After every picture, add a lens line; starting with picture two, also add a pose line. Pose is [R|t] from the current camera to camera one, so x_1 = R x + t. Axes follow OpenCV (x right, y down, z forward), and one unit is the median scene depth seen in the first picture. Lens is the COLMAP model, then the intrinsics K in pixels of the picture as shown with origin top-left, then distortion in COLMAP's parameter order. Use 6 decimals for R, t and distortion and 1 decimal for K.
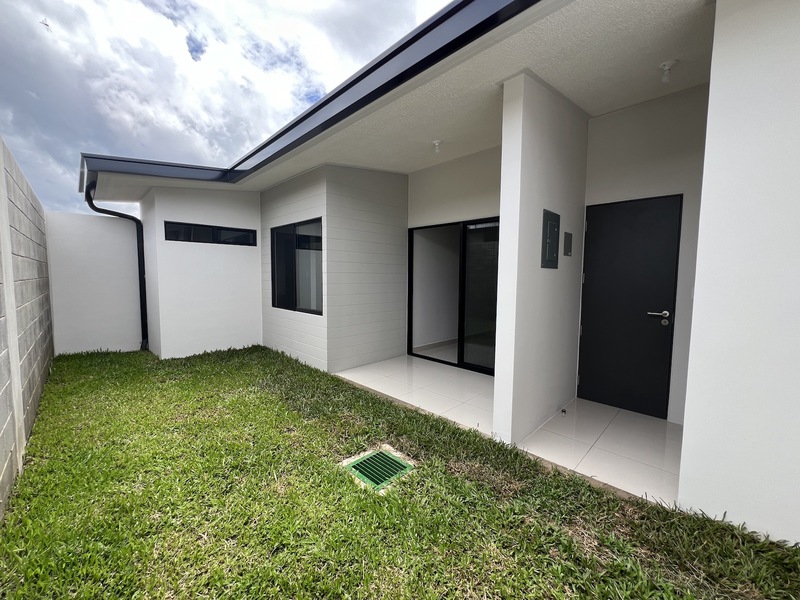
lens RADIAL K [[322.0, 0, 397.8], [0, 322.0, 298.0], [0, 0, 1]] dist [0.011165, 0.000054]
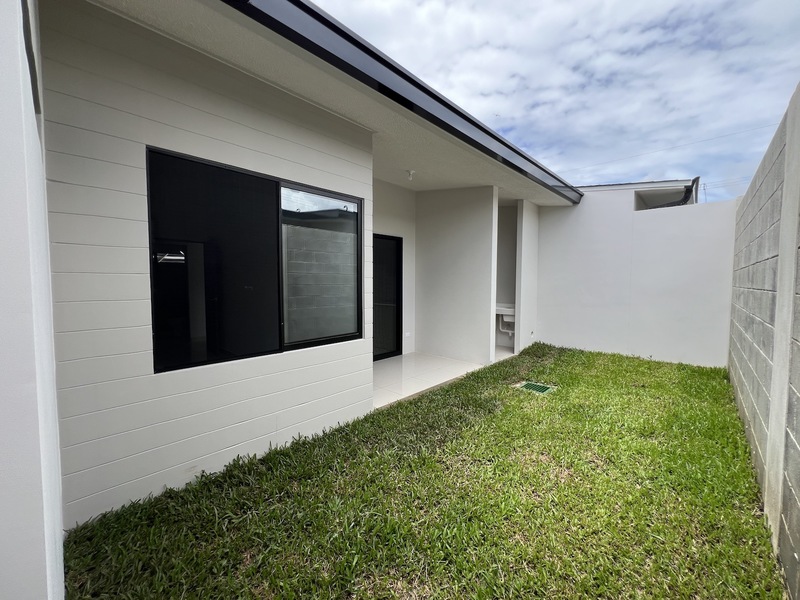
lens RADIAL K [[322.0, 0, 397.8], [0, 322.0, 298.0], [0, 0, 1]] dist [0.011165, 0.000054]
pose [[-0.036647, -0.059127, 0.997578, -1.162774], [0.069554, 0.995676, 0.061570, -0.086542], [-0.996905, 0.071642, -0.032376, 1.167002]]
